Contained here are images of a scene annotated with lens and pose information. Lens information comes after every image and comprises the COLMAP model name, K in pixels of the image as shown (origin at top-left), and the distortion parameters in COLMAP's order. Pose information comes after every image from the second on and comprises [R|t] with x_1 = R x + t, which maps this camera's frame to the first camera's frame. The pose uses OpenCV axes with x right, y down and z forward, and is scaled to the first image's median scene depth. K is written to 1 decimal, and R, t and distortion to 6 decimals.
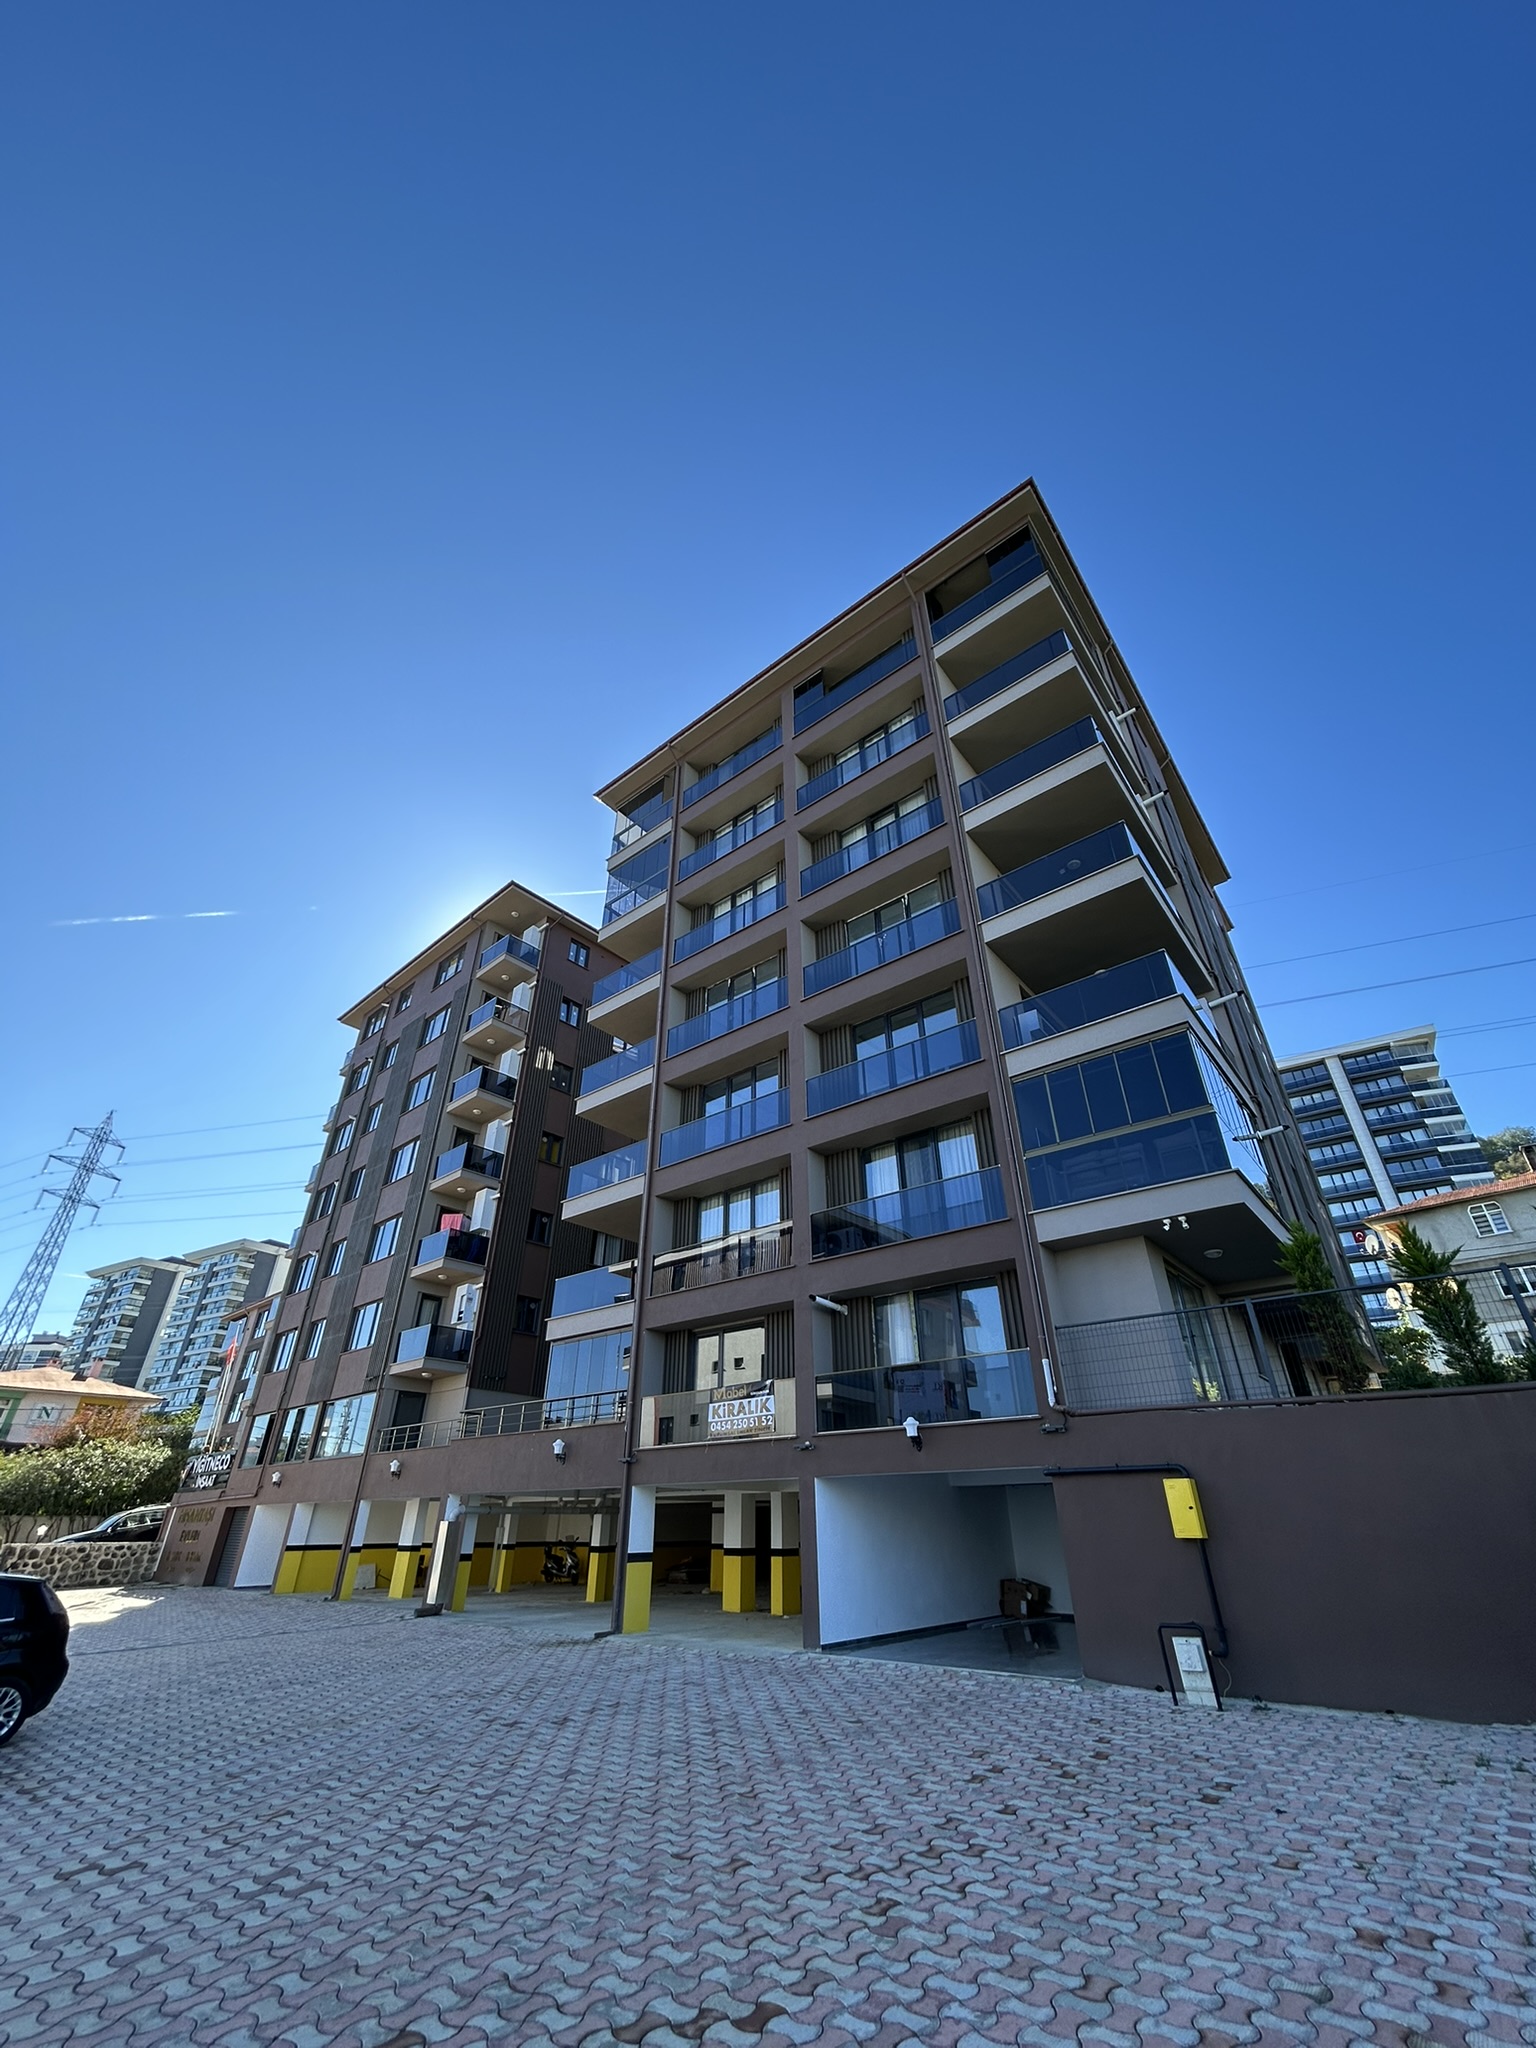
lens RADIAL K [[822.5, 0, 769.3], [0, 822.5, 1025.6], [0, 0, 1]] dist [-0.002782, 0.001180]
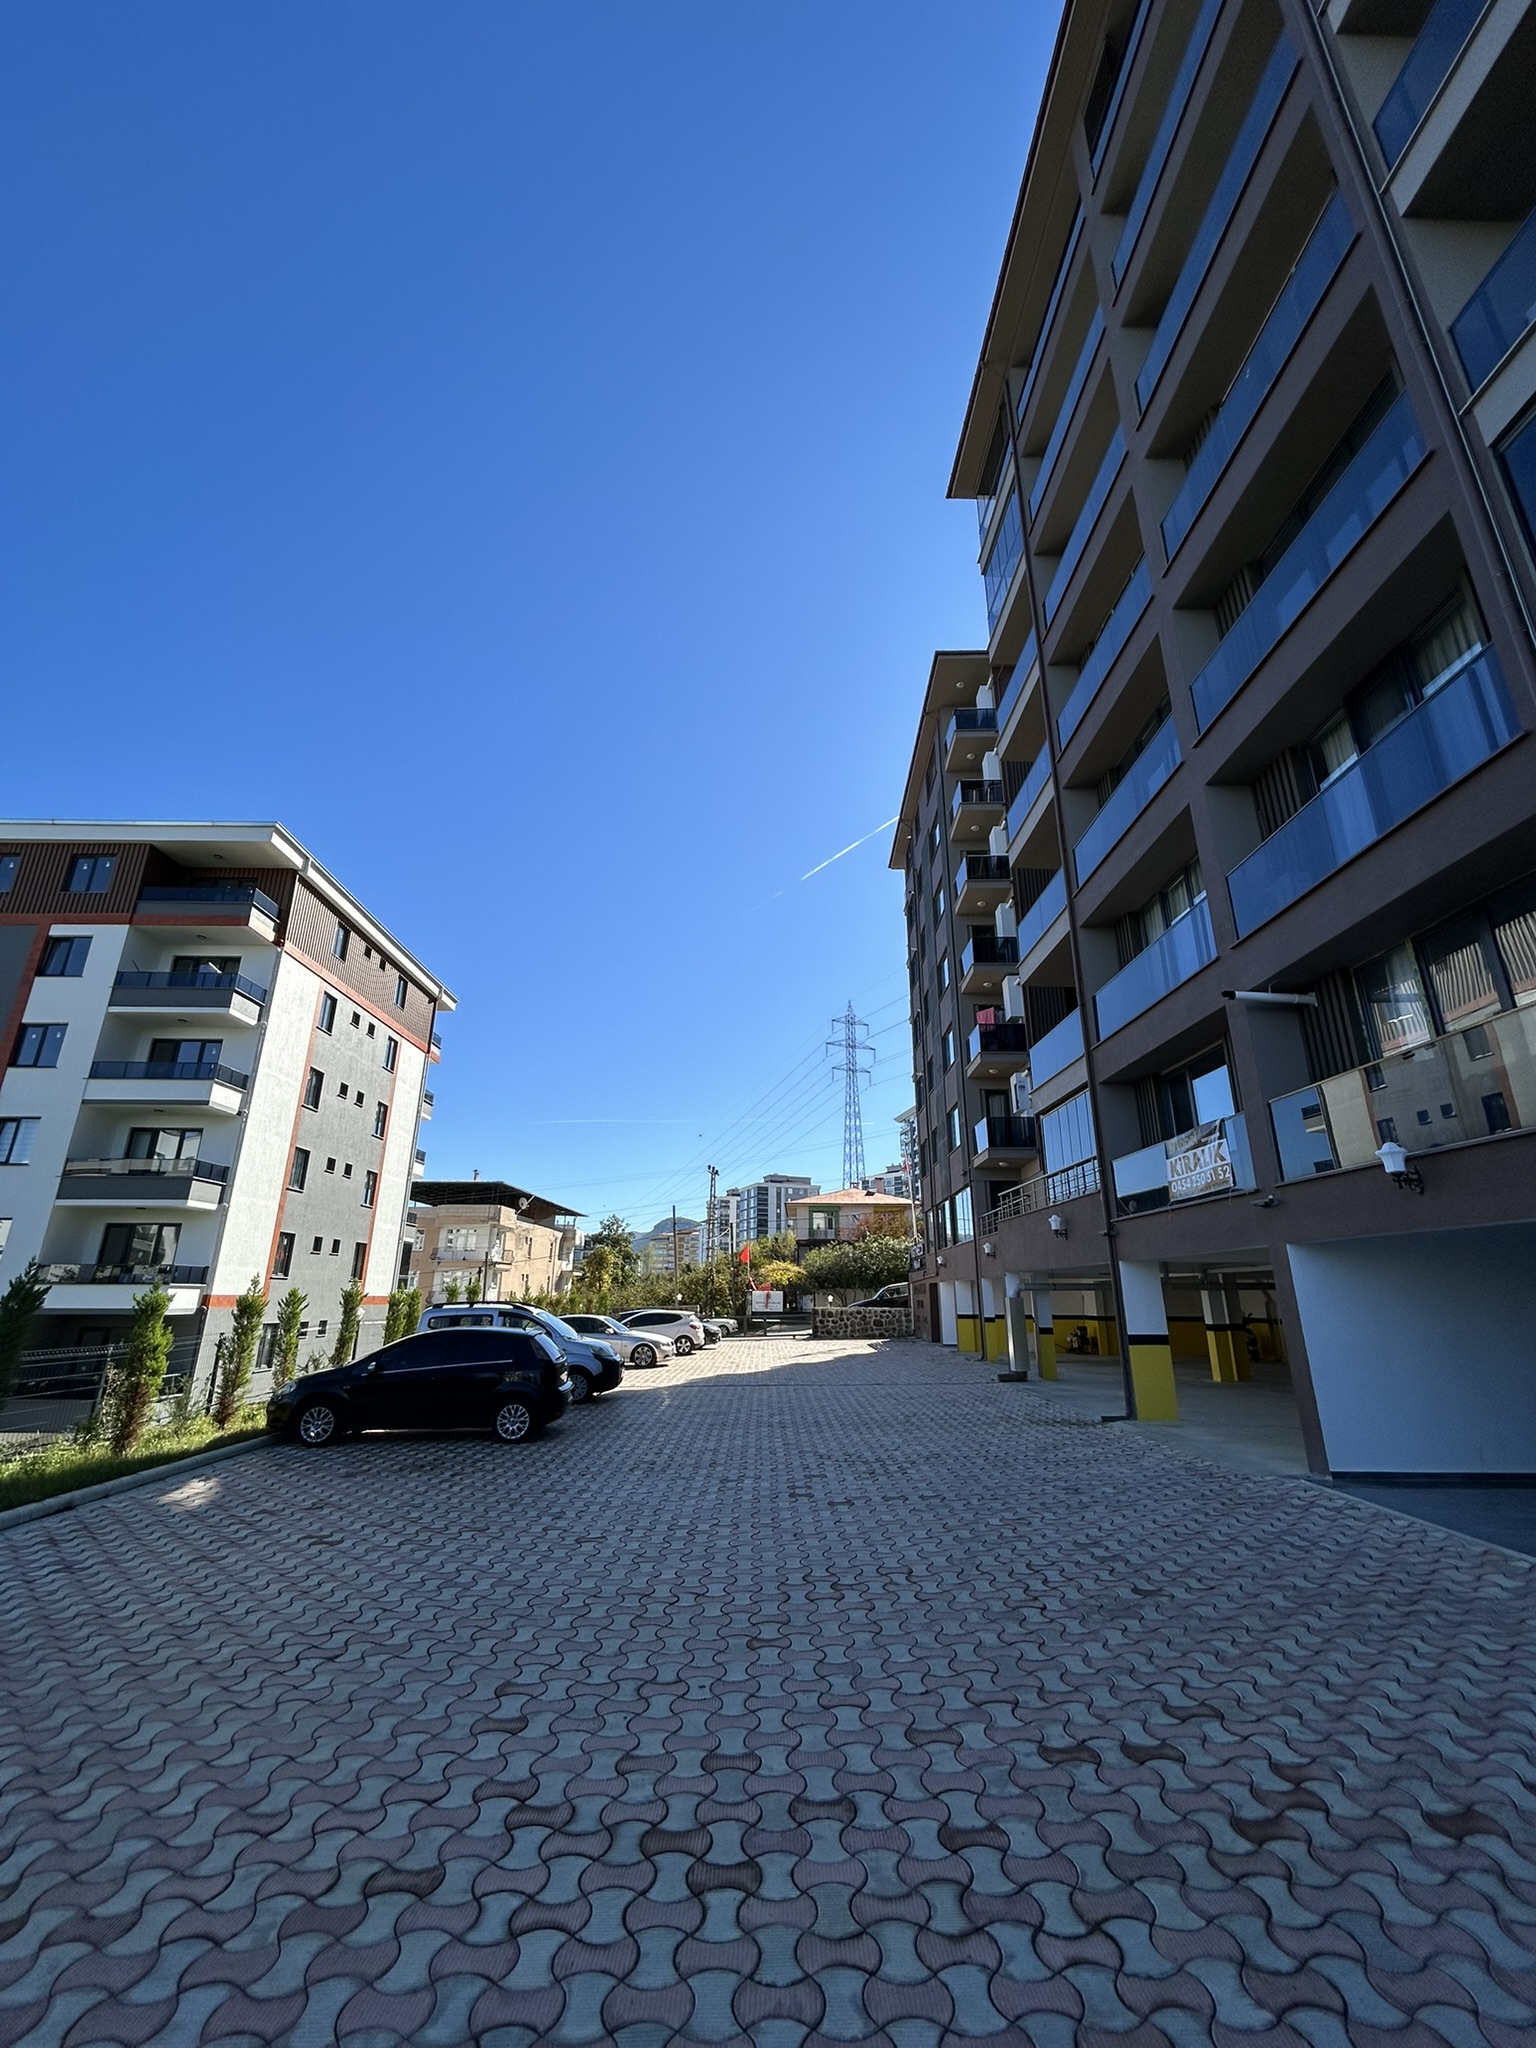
lens RADIAL K [[822.5, 0, 754.4], [0, 822.5, 1022.7], [0, 0, 1]] dist [-0.002782, 0.001180]
pose [[0.603292, -0.238391, -0.761058, 0.190575], [0.400235, 0.915909, 0.030370, 0.108111], [0.689820, -0.322924, 0.647973, 0.184372]]
